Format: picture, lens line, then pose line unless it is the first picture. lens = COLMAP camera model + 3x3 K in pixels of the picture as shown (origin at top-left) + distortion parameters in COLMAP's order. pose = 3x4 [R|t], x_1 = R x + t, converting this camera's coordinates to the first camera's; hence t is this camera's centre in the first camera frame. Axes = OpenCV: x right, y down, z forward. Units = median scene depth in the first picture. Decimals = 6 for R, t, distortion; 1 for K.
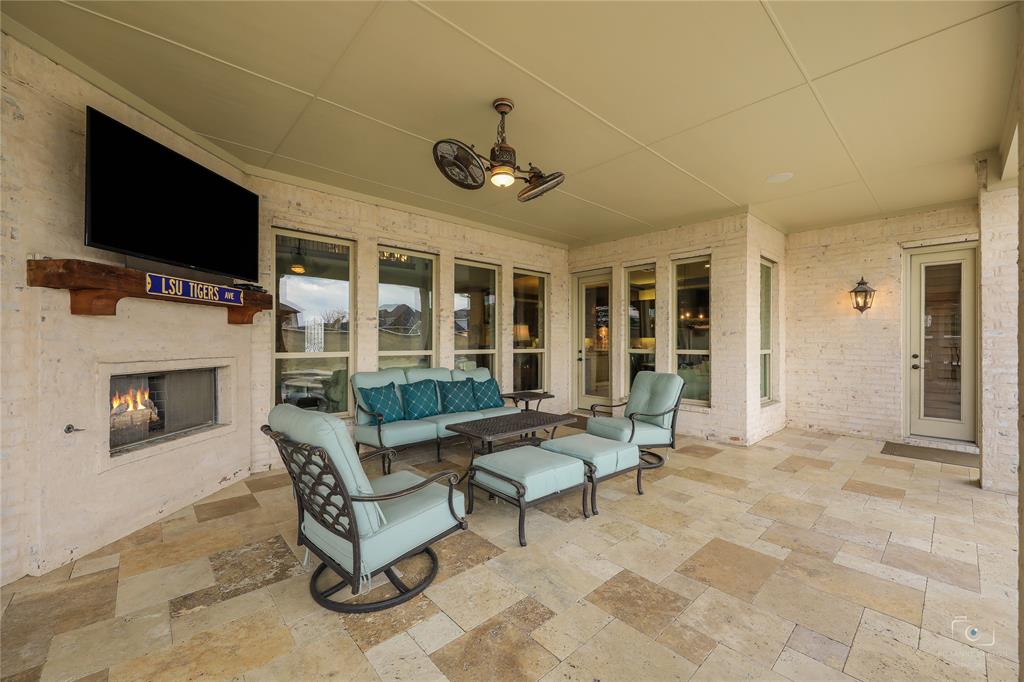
lens RADIAL K [[395.9, 0, 515.6], [0, 395.9, 342.5], [0, 0, 1]] dist [0.011488, -0.000446]
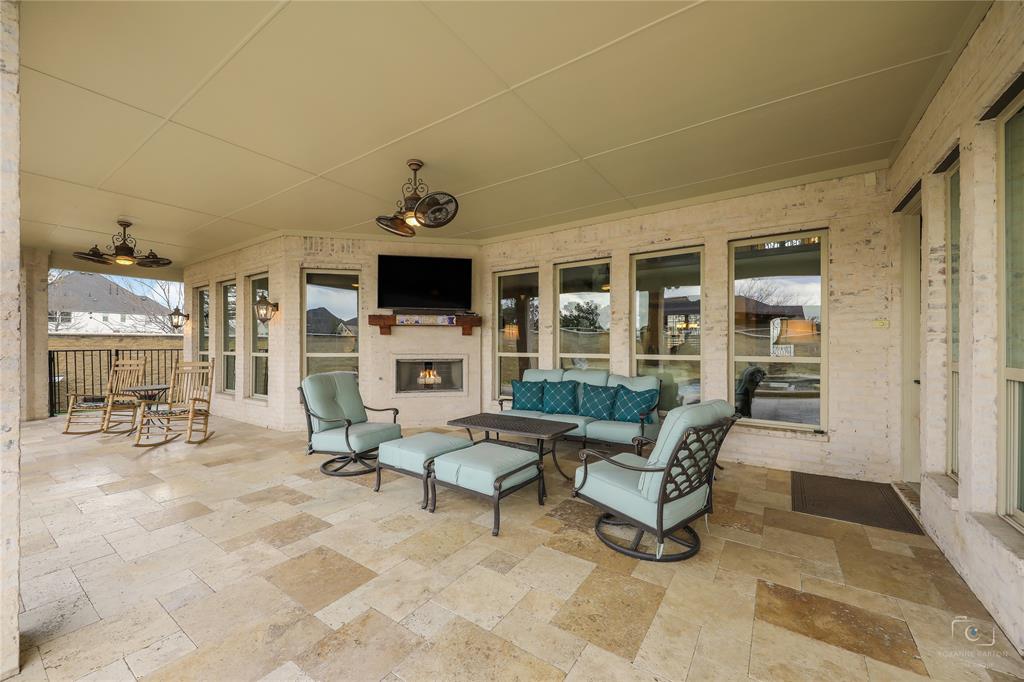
lens RADIAL K [[395.9, 0, 514.3], [0, 395.9, 344.5], [0, 0, 1]] dist [0.011488, -0.000446]
pose [[0.223225, -0.009794, -0.974718, 1.517124], [-0.001672, 0.999944, -0.010430, 0.017920], [0.974765, 0.003958, 0.223197, 1.194292]]
